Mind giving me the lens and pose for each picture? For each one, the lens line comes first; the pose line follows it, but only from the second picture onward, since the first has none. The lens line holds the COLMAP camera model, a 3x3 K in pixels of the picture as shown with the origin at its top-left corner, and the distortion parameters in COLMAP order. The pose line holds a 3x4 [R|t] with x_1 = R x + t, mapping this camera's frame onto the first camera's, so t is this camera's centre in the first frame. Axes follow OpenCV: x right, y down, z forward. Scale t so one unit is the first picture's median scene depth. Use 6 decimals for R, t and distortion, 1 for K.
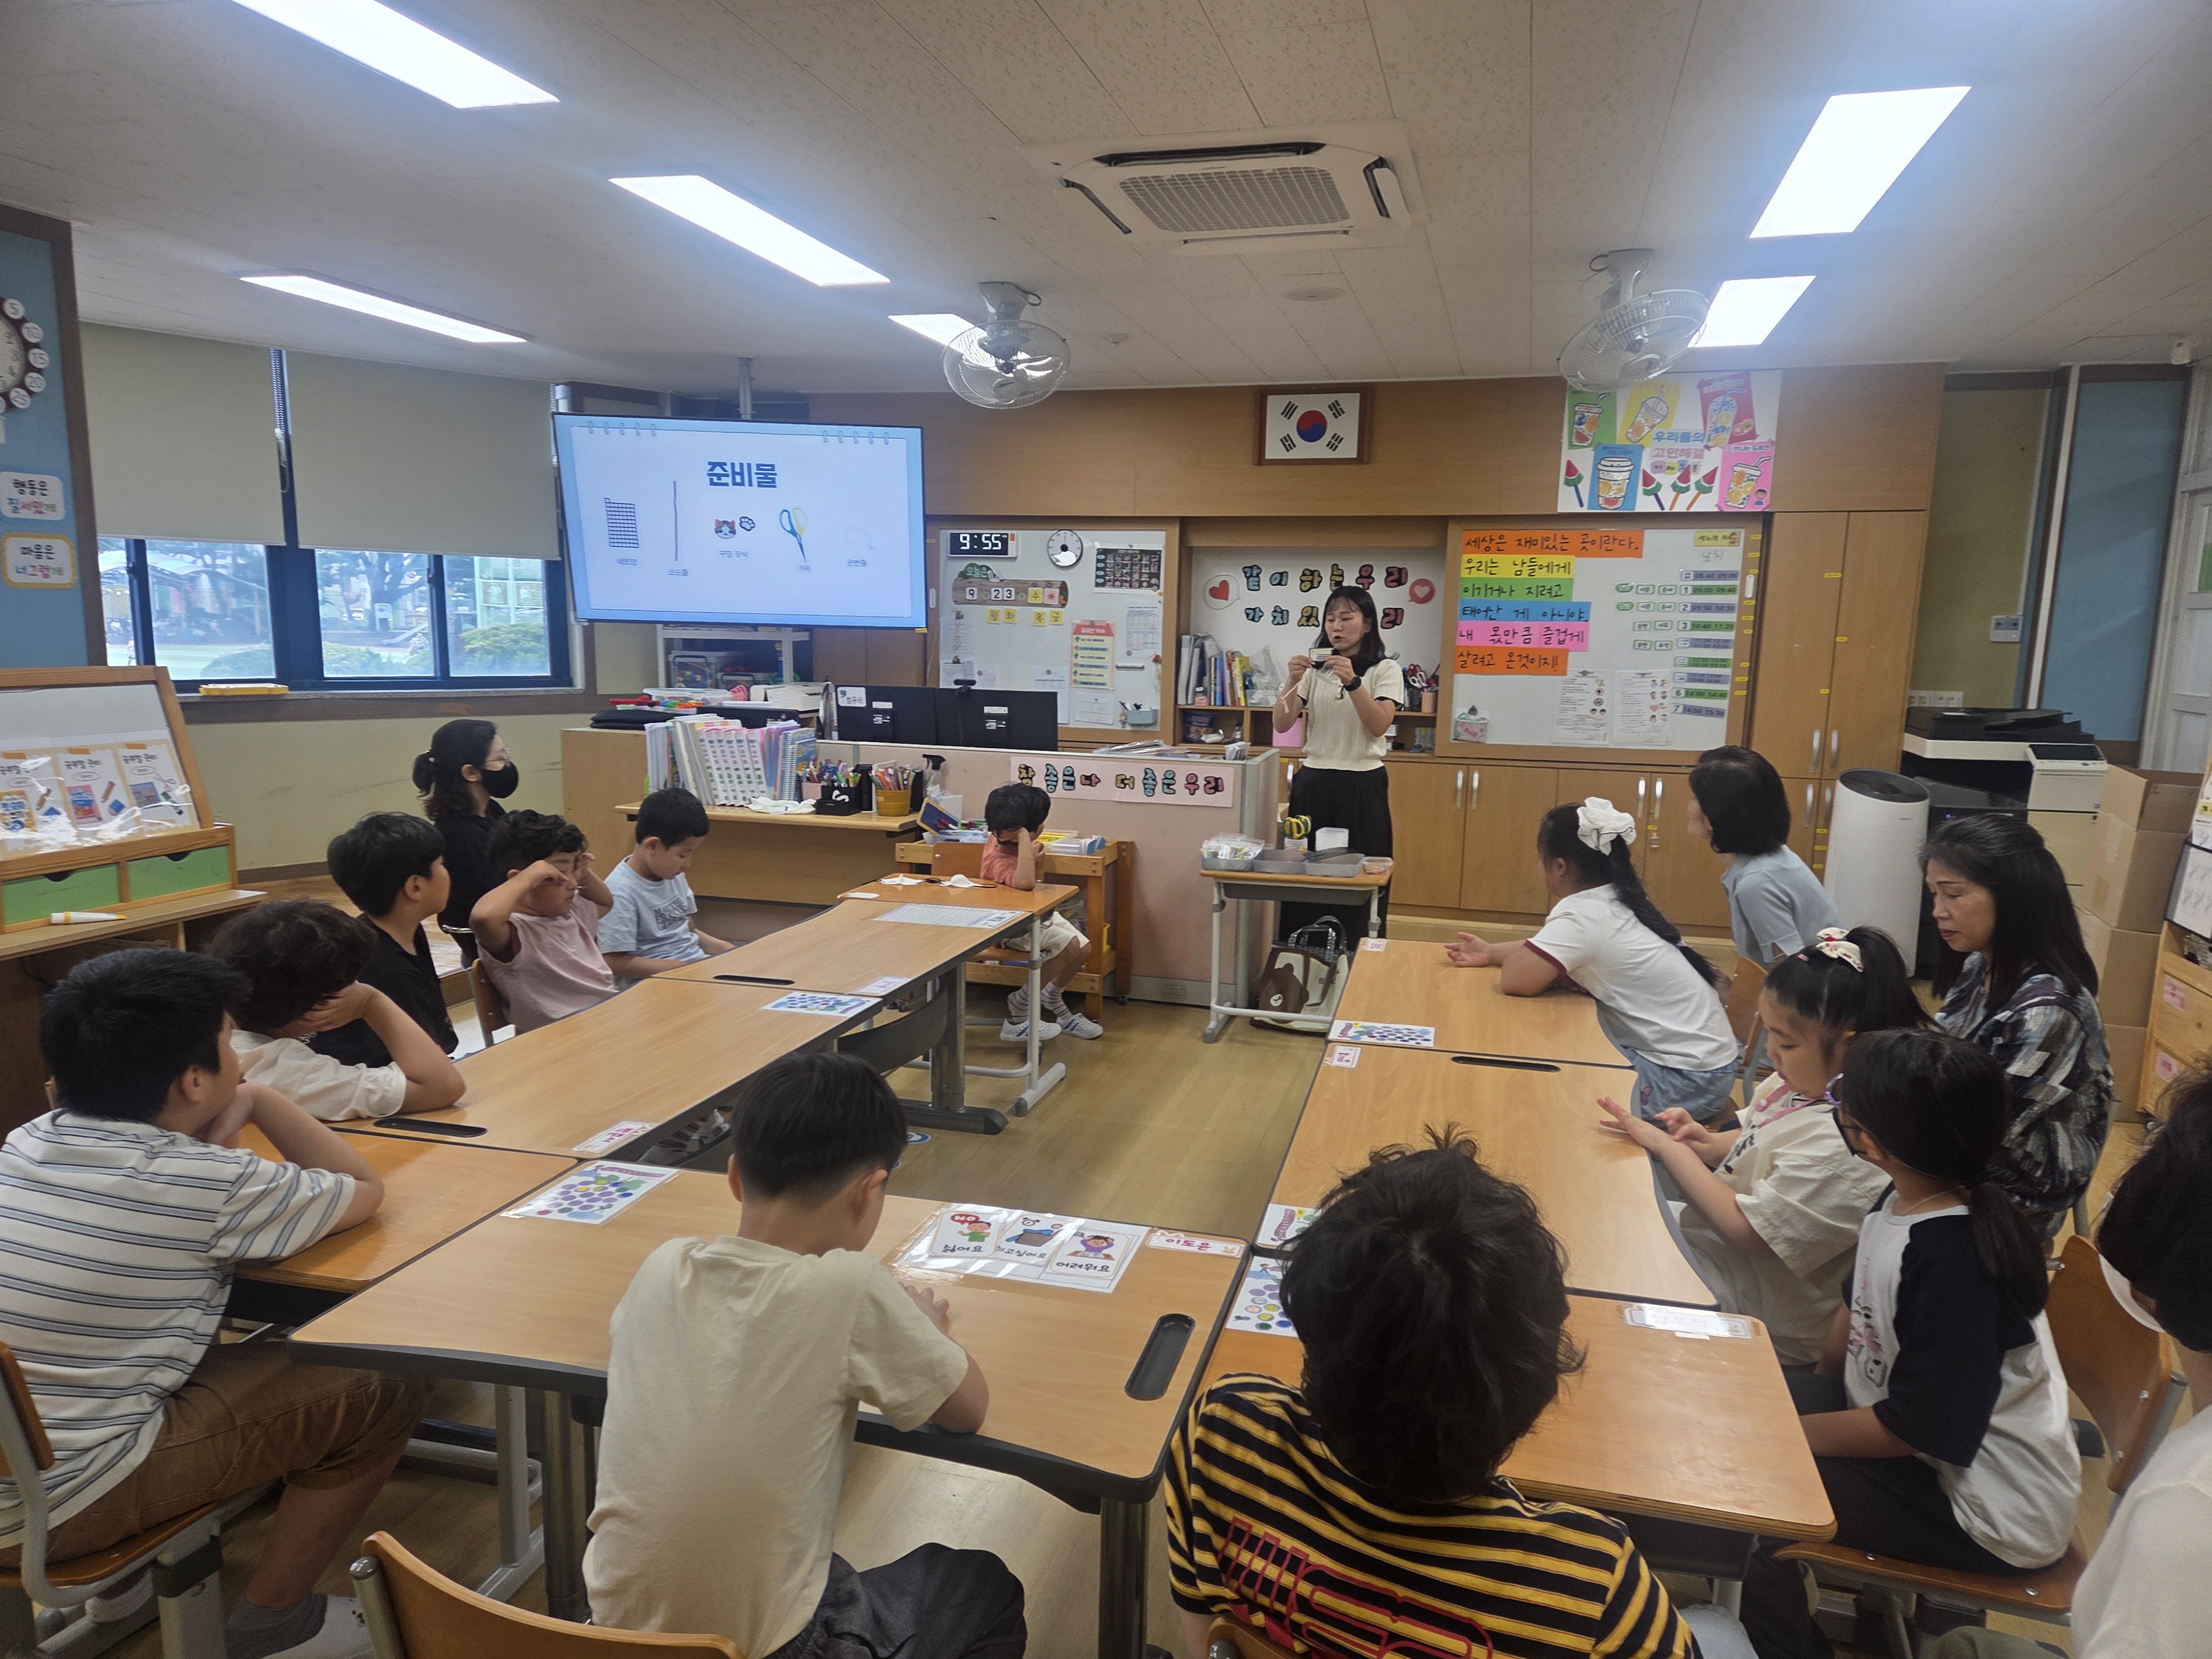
lens RADIAL K [[1464.3, 0, 1106.0], [0, 1464.3, 829.5], [0, 0, 1]] dist [0.099025, -0.087148]
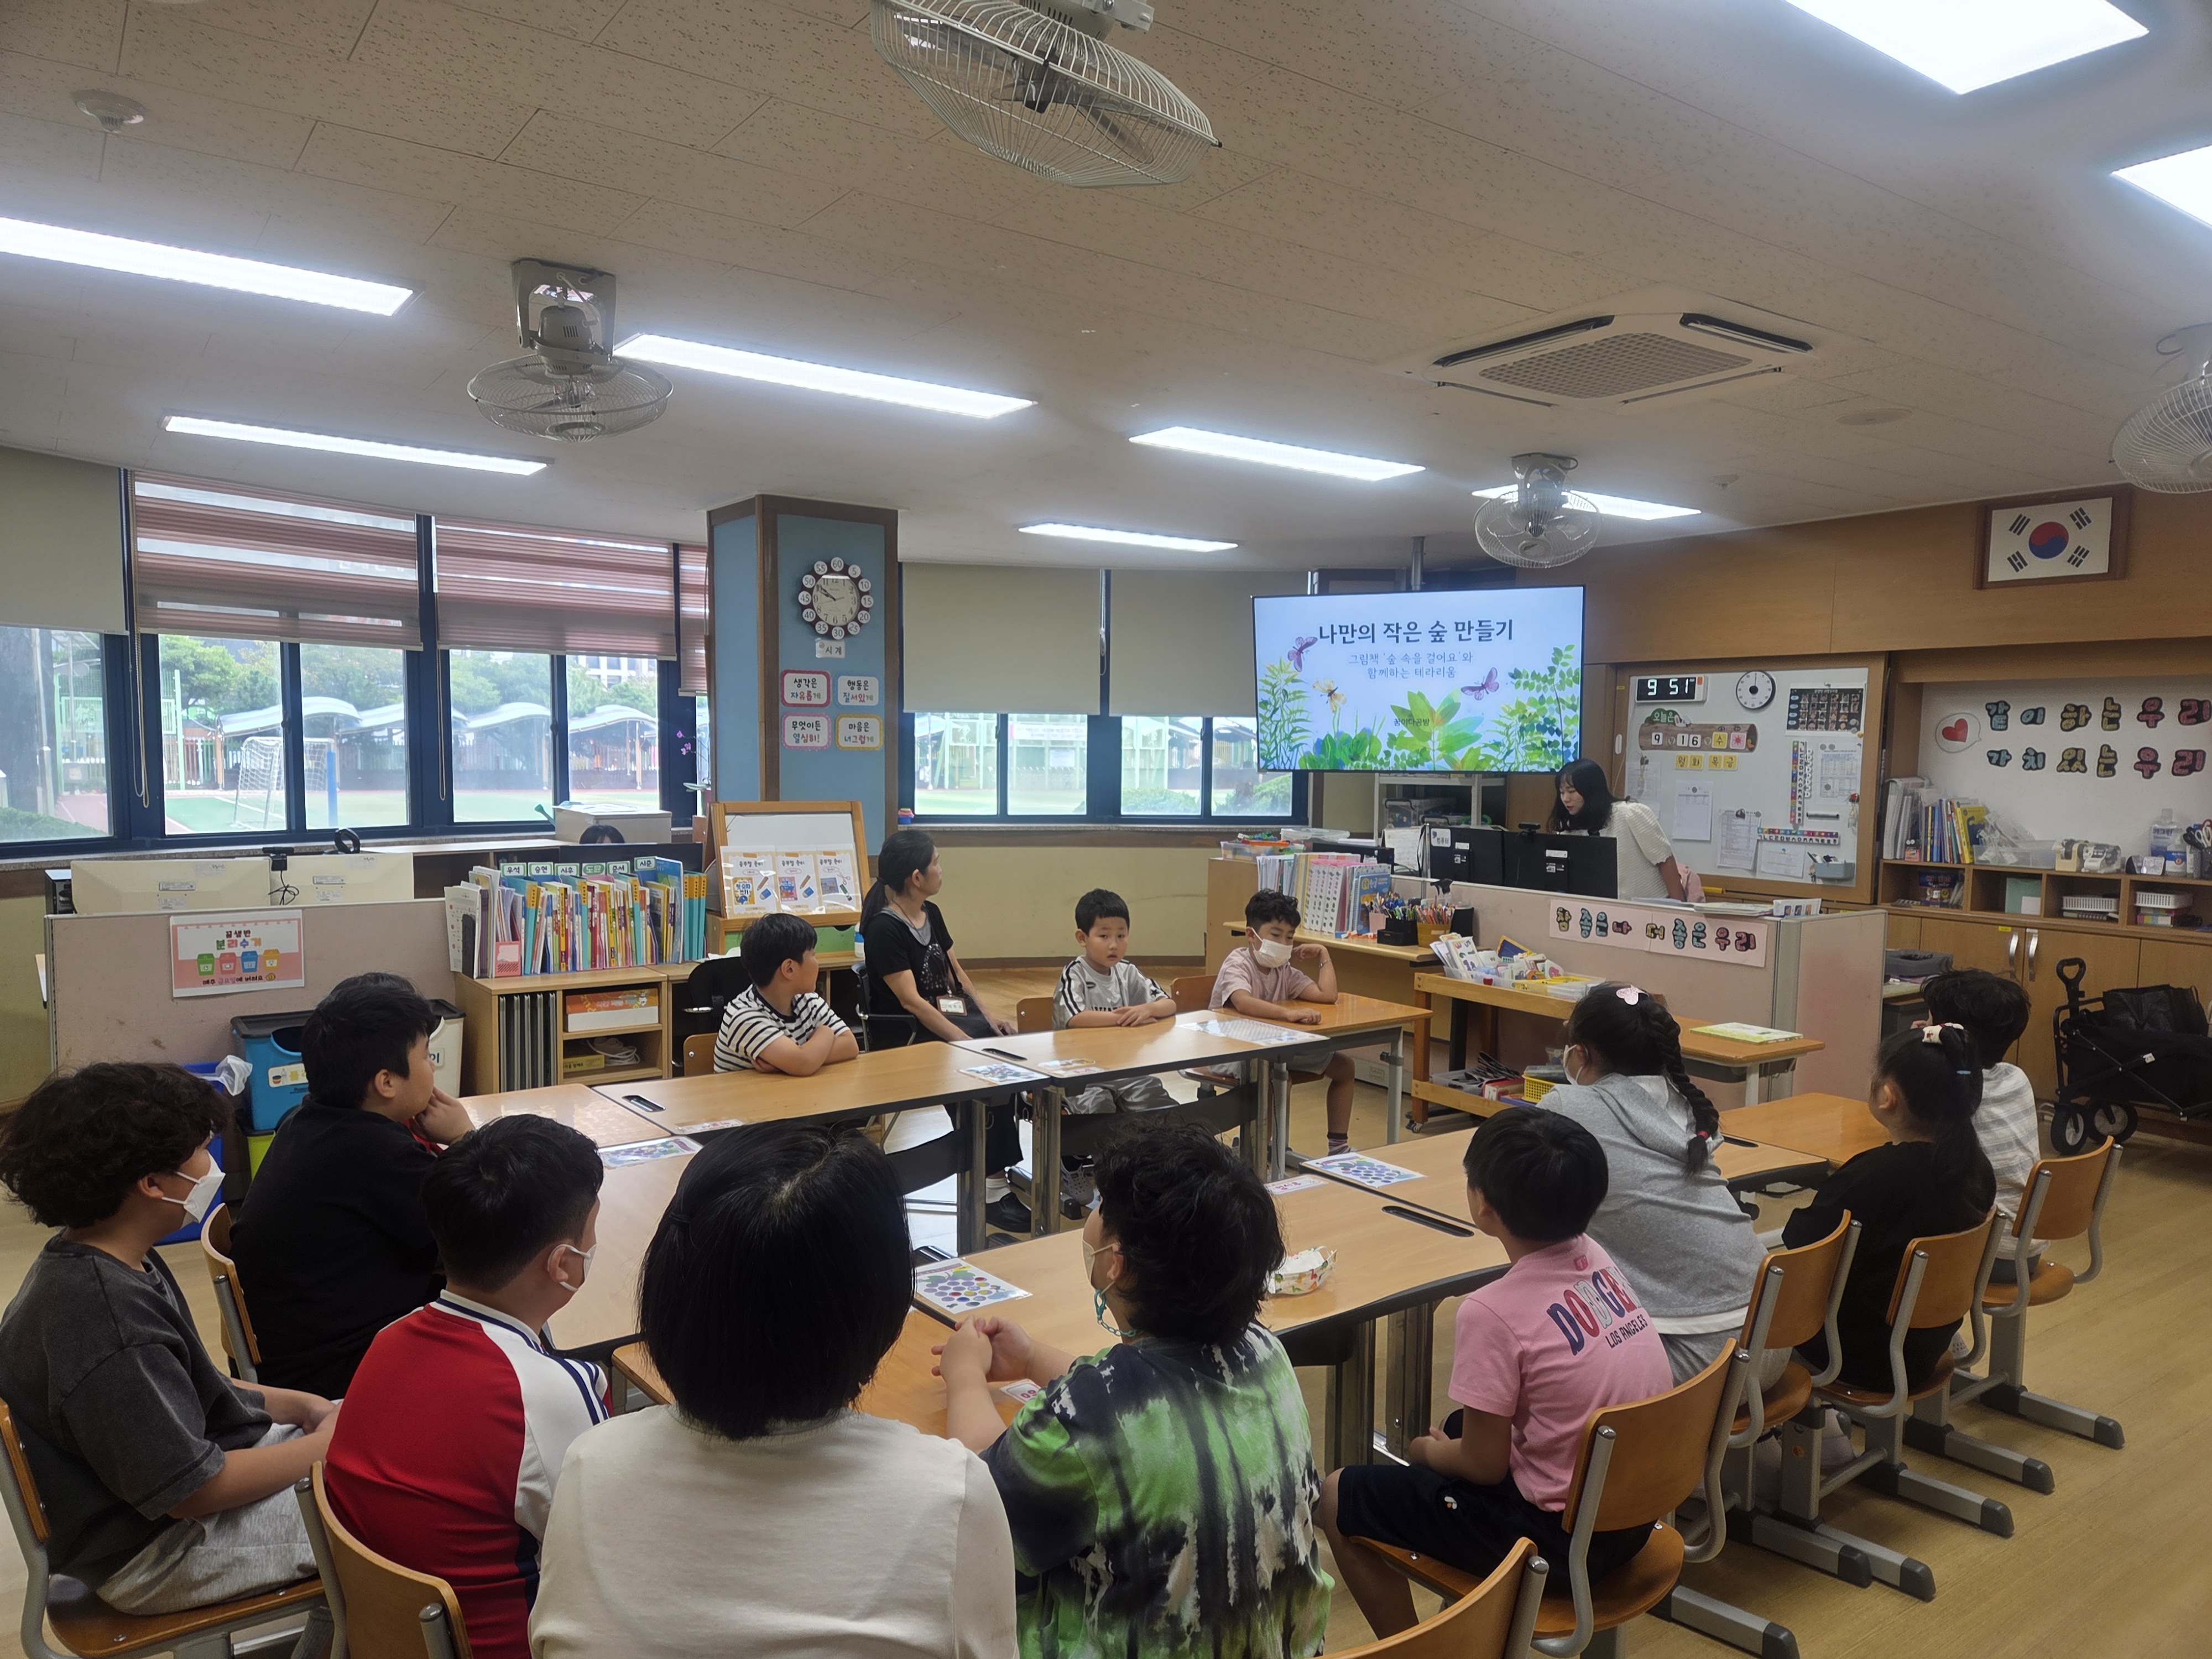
lens RADIAL K [[1464.3, 0, 1106.0], [0, 1464.3, 829.5], [0, 0, 1]] dist [0.099025, -0.087148]
pose [[0.782470, 0.025413, -0.622169, 0.256544], [-0.086051, 0.993993, -0.067622, -0.001654], [0.616714, 0.106450, 0.779957, 0.005637]]
